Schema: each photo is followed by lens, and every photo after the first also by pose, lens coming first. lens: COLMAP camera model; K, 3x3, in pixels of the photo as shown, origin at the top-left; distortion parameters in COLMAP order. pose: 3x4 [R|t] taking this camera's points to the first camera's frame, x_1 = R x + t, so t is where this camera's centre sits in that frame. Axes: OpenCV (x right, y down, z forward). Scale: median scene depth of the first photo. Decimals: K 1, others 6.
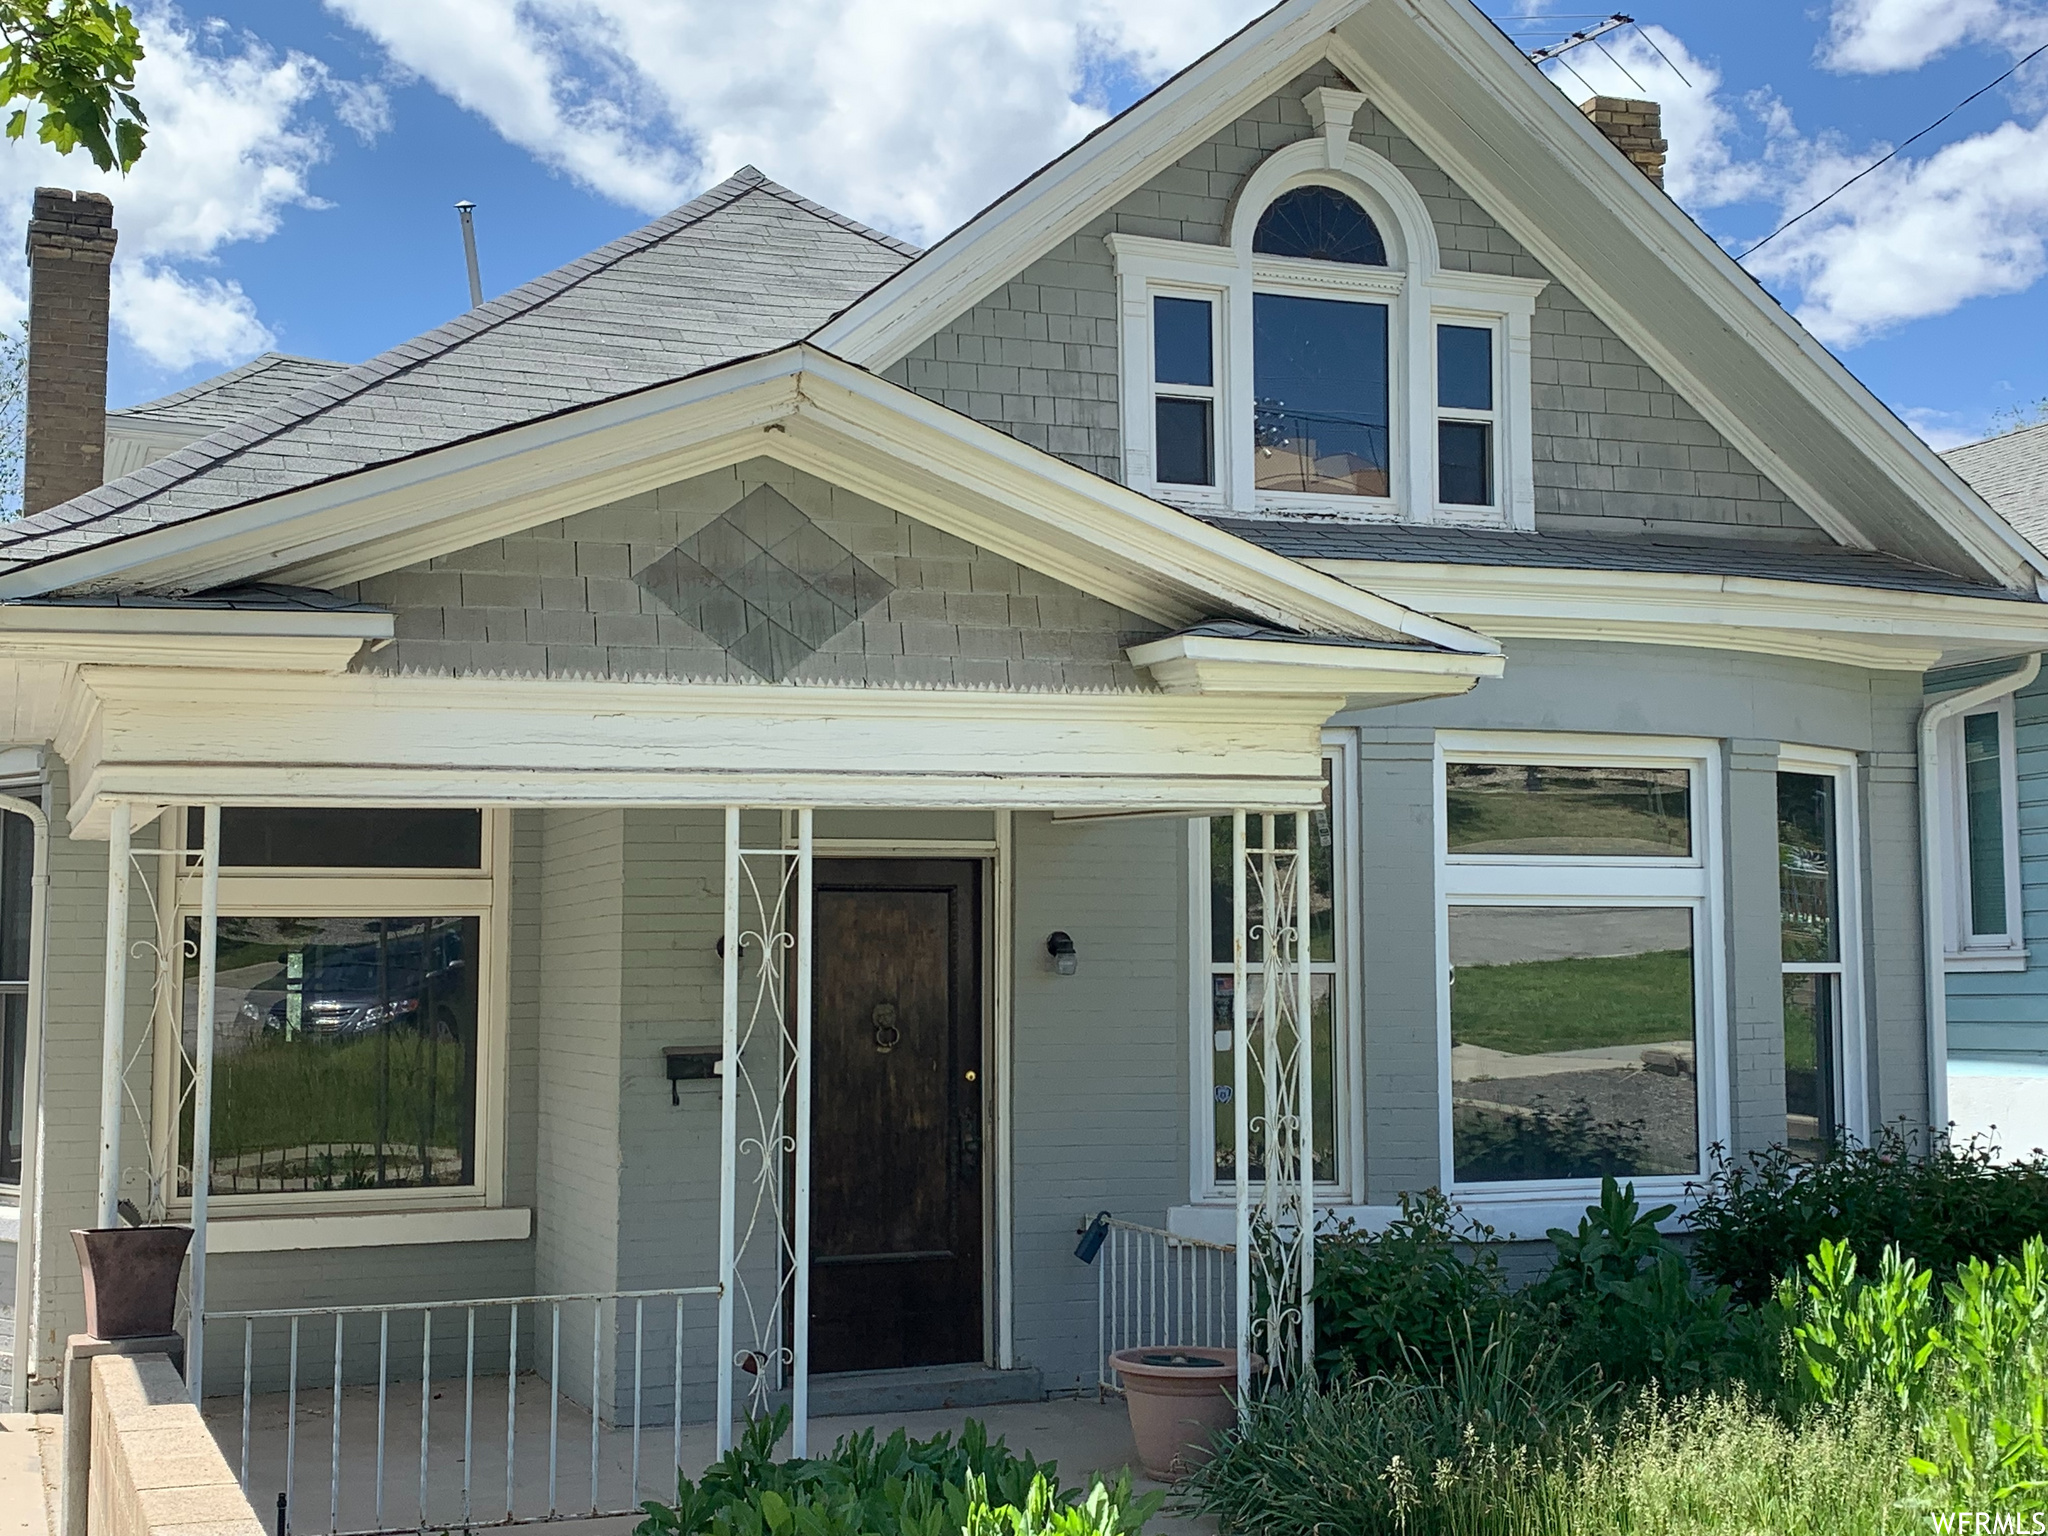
lens RADIAL K [[2620.0, 0, 1010.9], [0, 2620.0, 765.5], [0, 0, 1]] dist [0.040278, 0.000000]
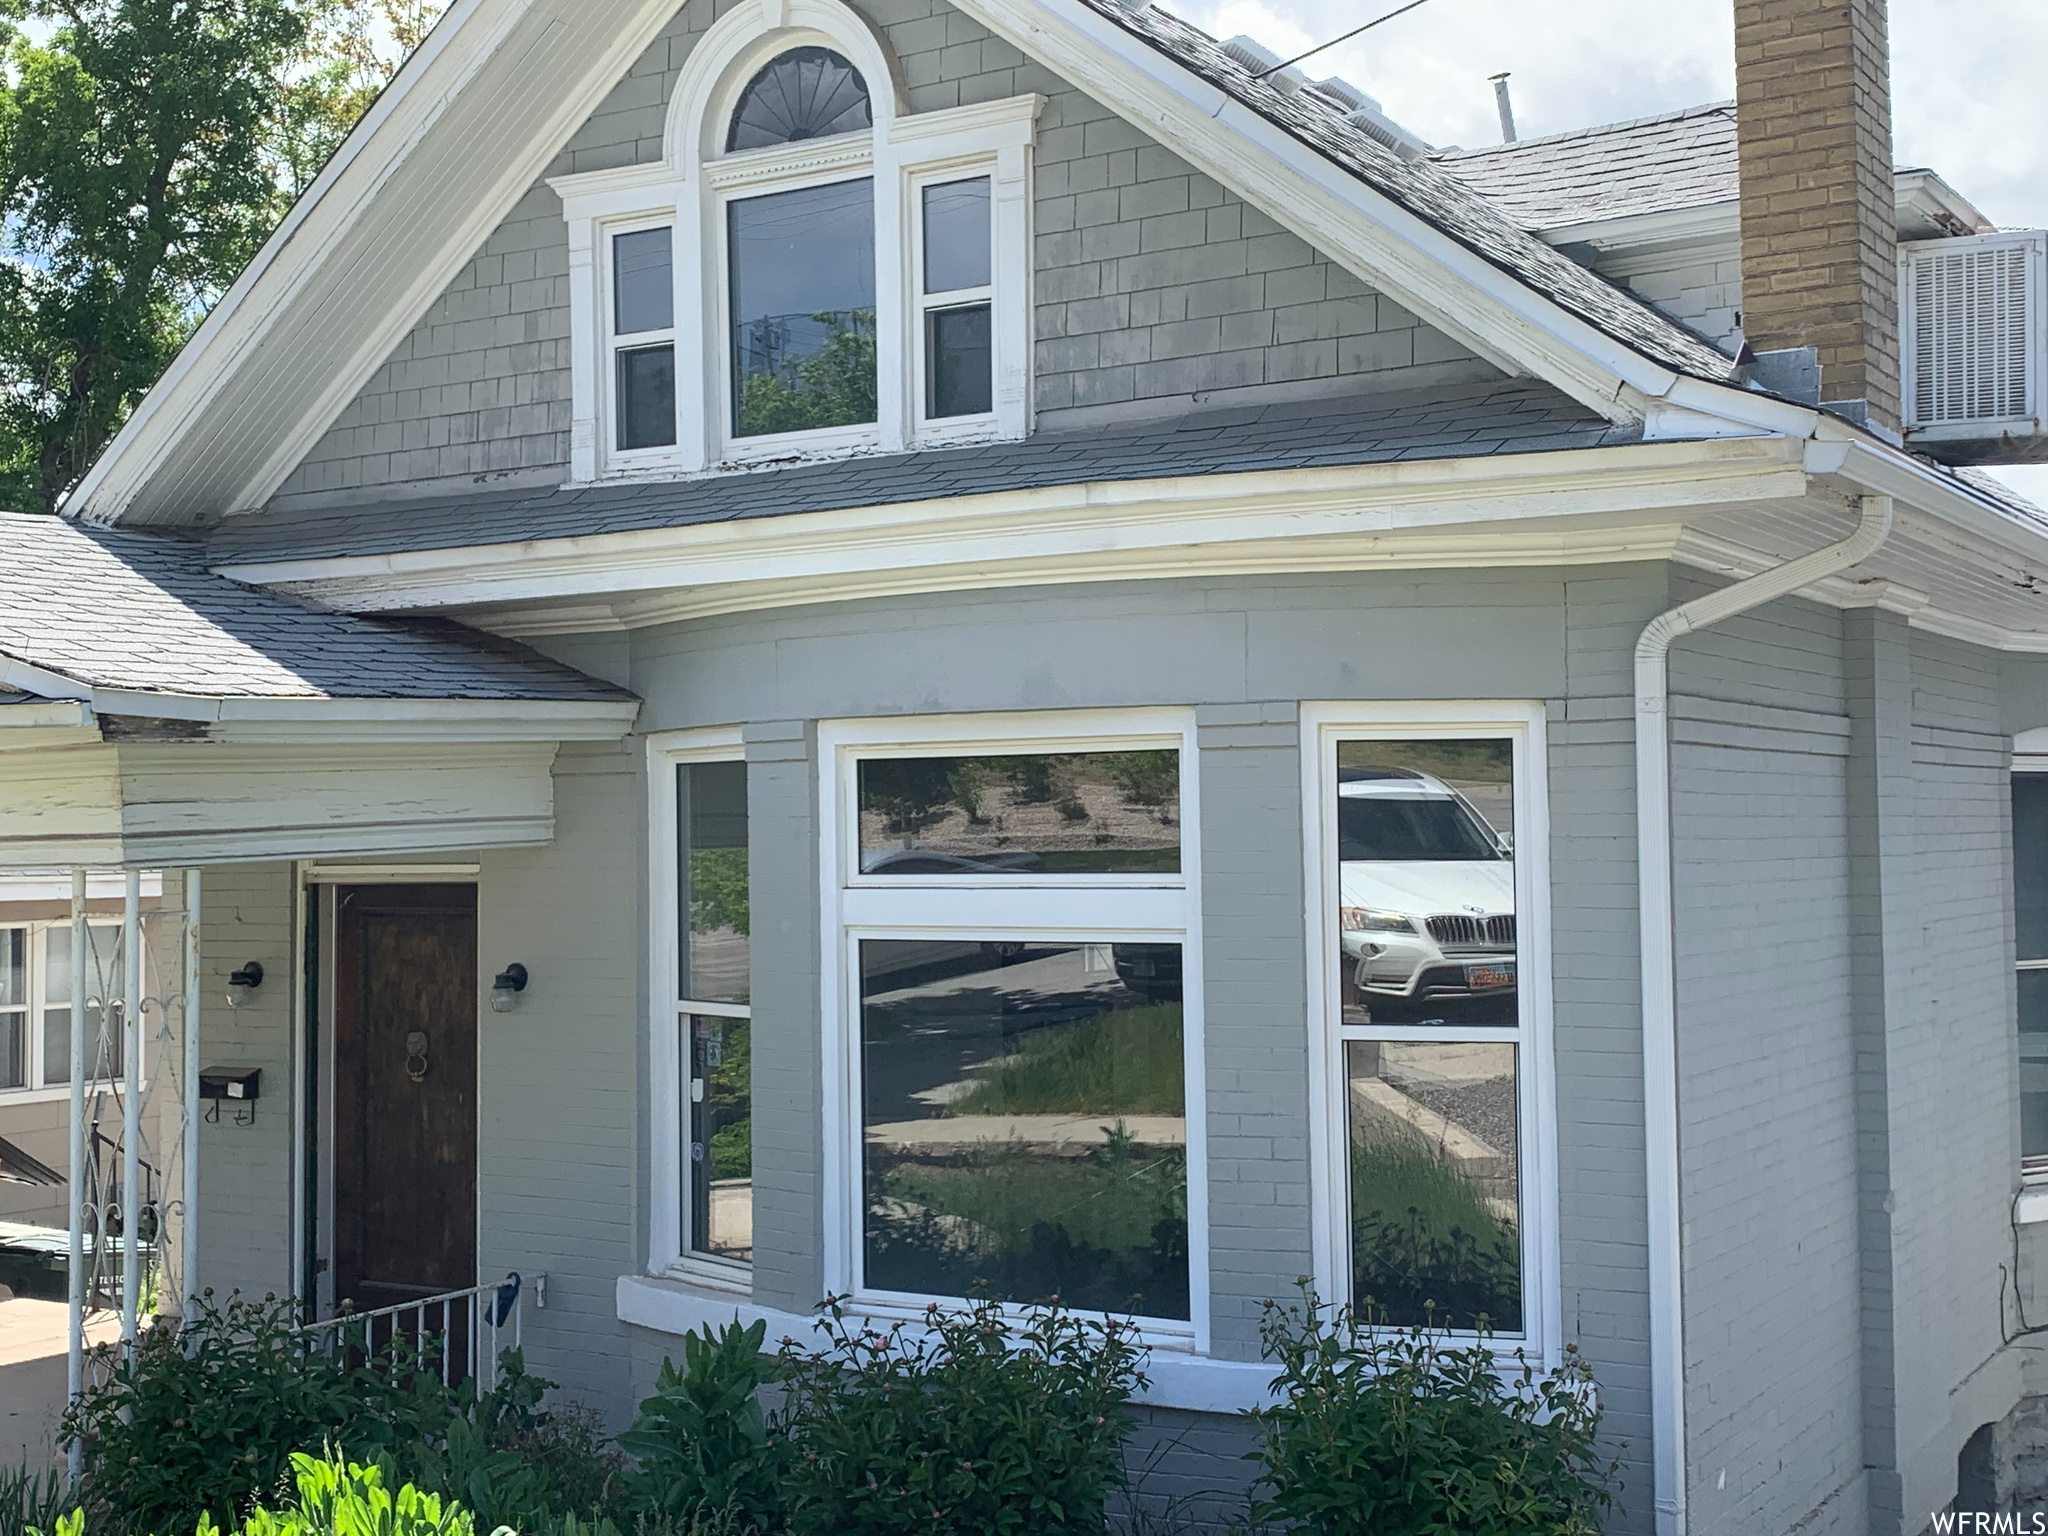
lens RADIAL K [[2620.0, 0, 1025.9], [0, 2620.0, 764.6], [0, 0, 1]] dist [0.040278, 0.000000]
pose [[0.609584, -0.023196, -0.792382, 0.861057], [0.071799, 0.997079, 0.026048, -0.017301], [0.789463, -0.072771, 0.609468, 0.586815]]
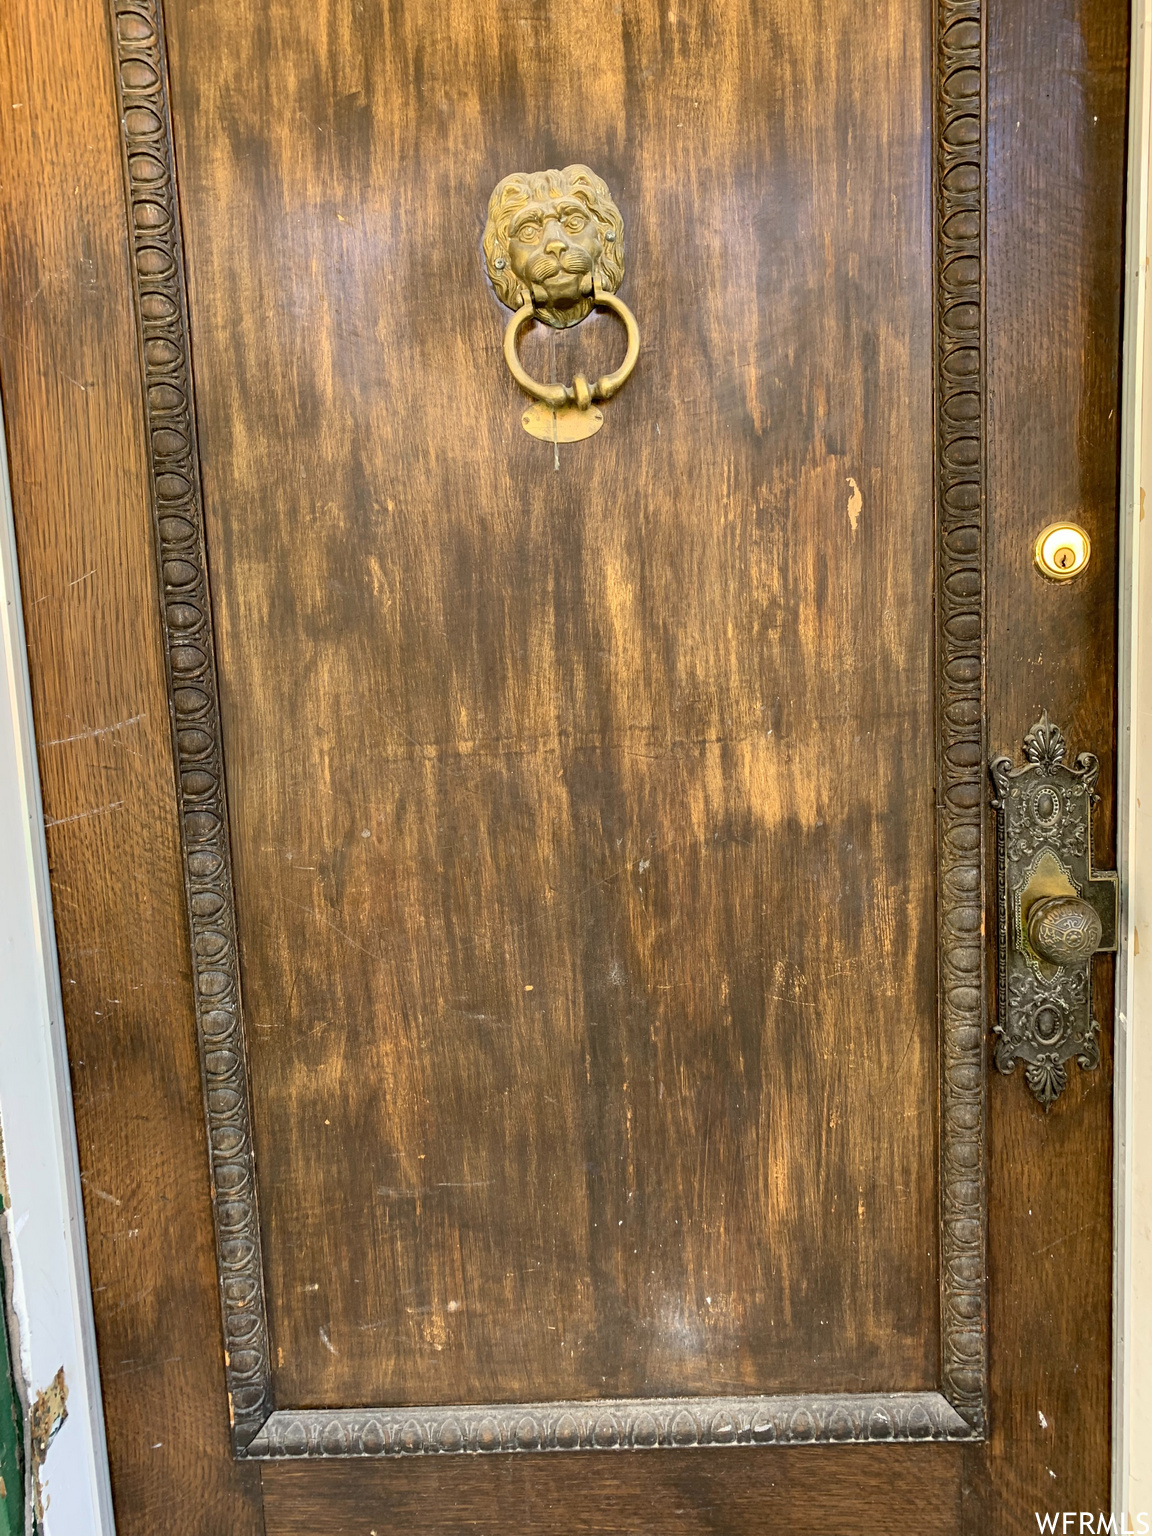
lens RADIAL K [[1187.3, 0, 580.9], [0, 1187.3, 762.1], [0, 0, 1]] dist [0.007291, -0.007102]
pose [[0.913345, 0.019039, -0.406741, -0.011818], [0.071890, 0.975675, 0.207101, 0.113733], [0.400790, -0.218395, 0.889759, 0.912132]]
